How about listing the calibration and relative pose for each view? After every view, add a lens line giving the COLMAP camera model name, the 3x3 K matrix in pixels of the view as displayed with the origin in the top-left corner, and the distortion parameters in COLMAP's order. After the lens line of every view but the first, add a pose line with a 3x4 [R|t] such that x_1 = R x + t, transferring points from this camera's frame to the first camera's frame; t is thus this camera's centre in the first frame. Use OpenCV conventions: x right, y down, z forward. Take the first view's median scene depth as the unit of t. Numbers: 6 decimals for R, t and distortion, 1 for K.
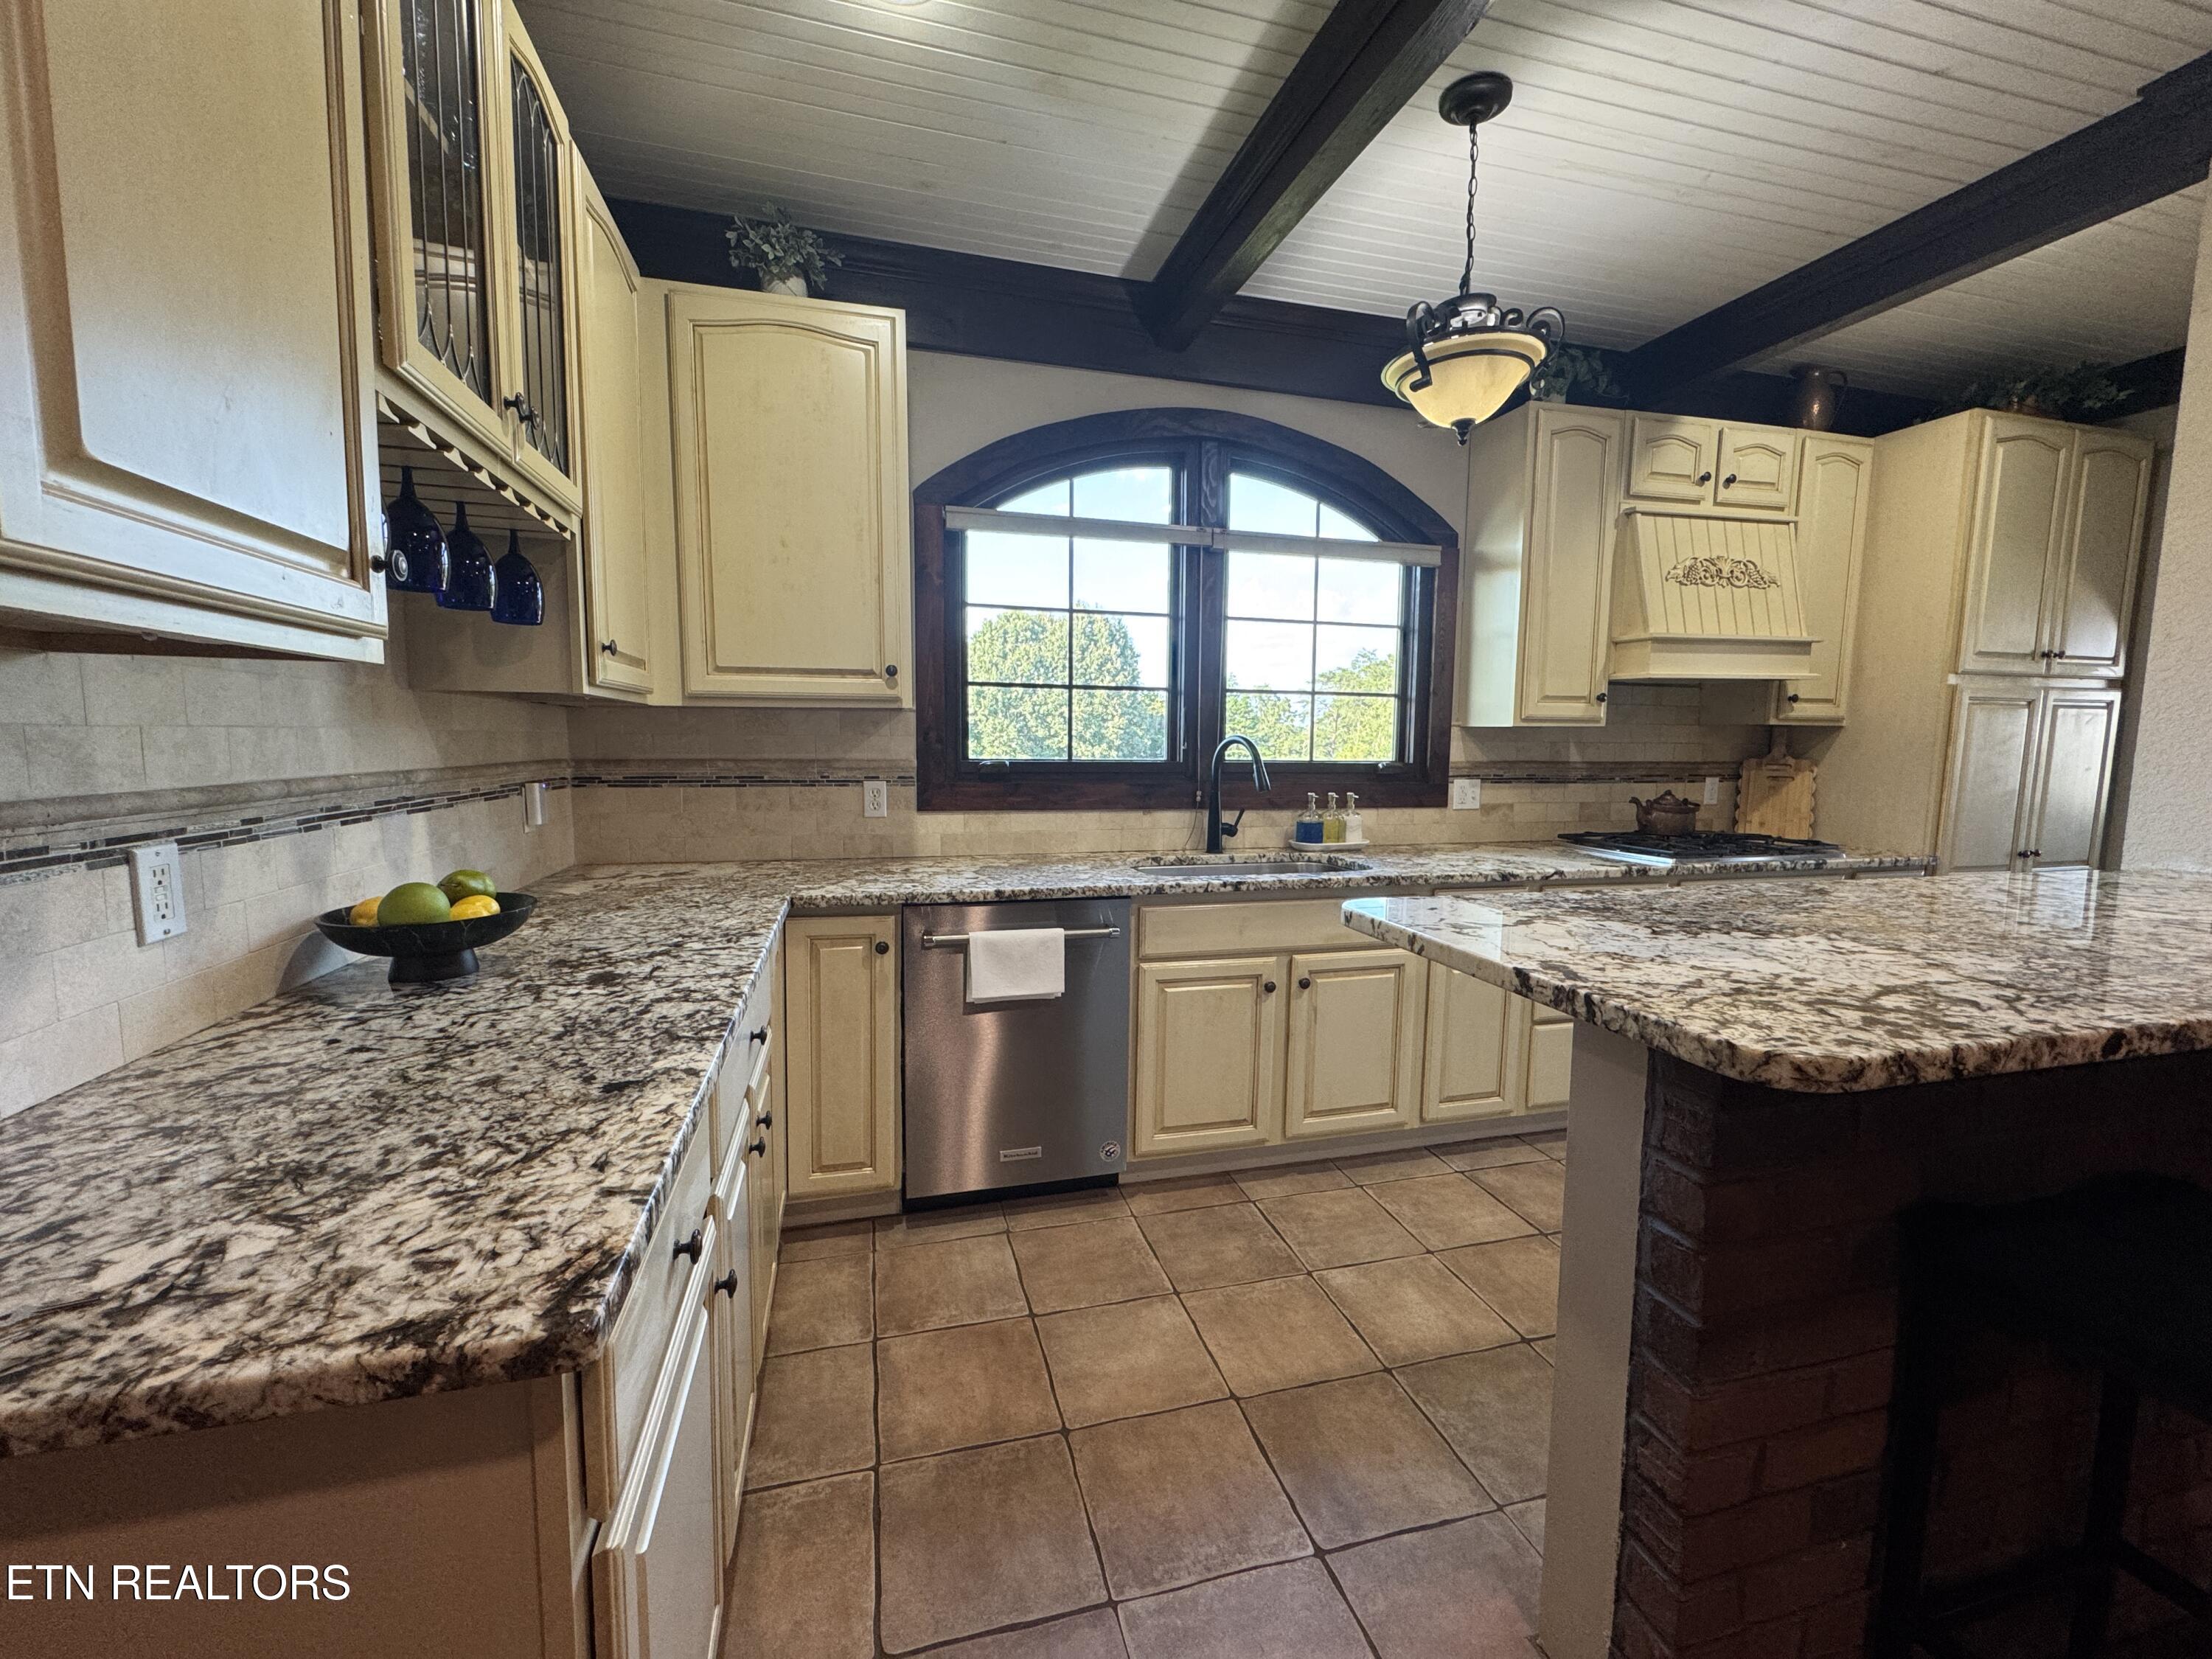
lens RADIAL K [[883.8, 0, 1102.5], [0, 883.8, 823.9], [0, 0, 1]] dist [-0.006658, 0.001032]
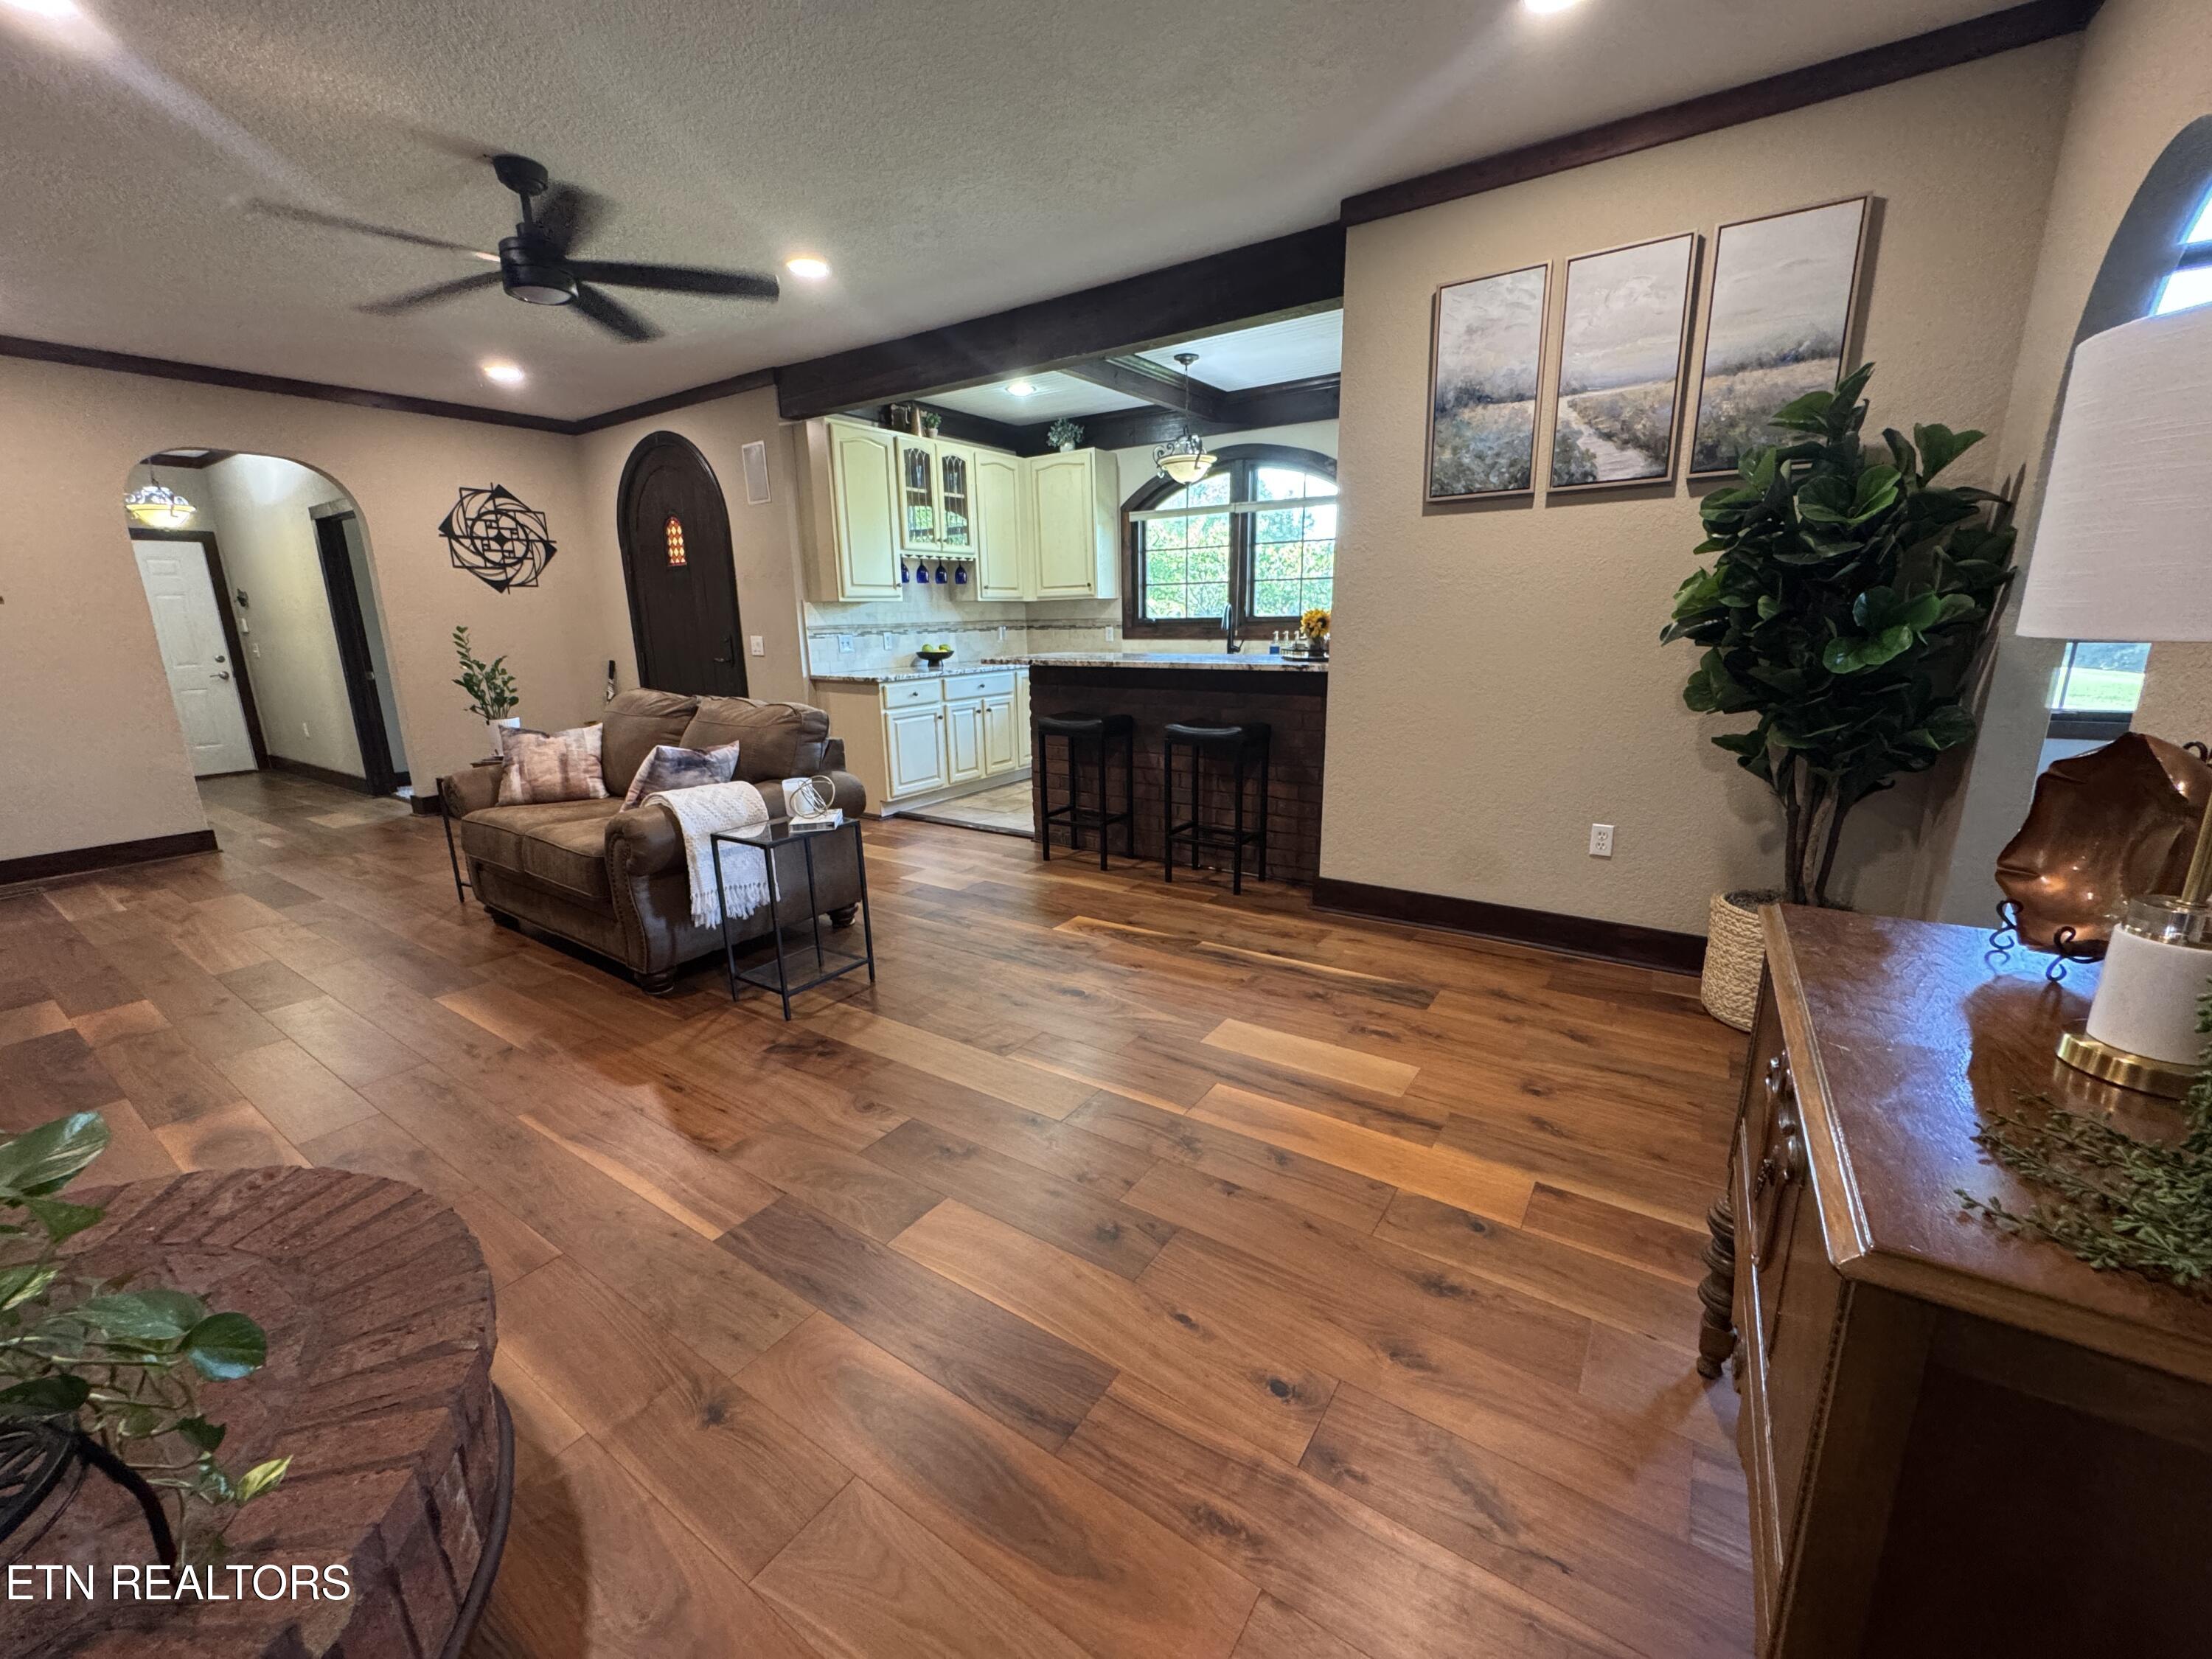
lens RADIAL K [[883.8, 0, 1113.1], [0, 883.8, 815.1], [0, 0, 1]] dist [-0.006658, 0.001032]
pose [[0.656559, 0.148010, -0.739610, 1.570454], [-0.048166, 0.986784, 0.154717, 0.084406], [0.752735, -0.065957, 0.655011, -0.639144]]
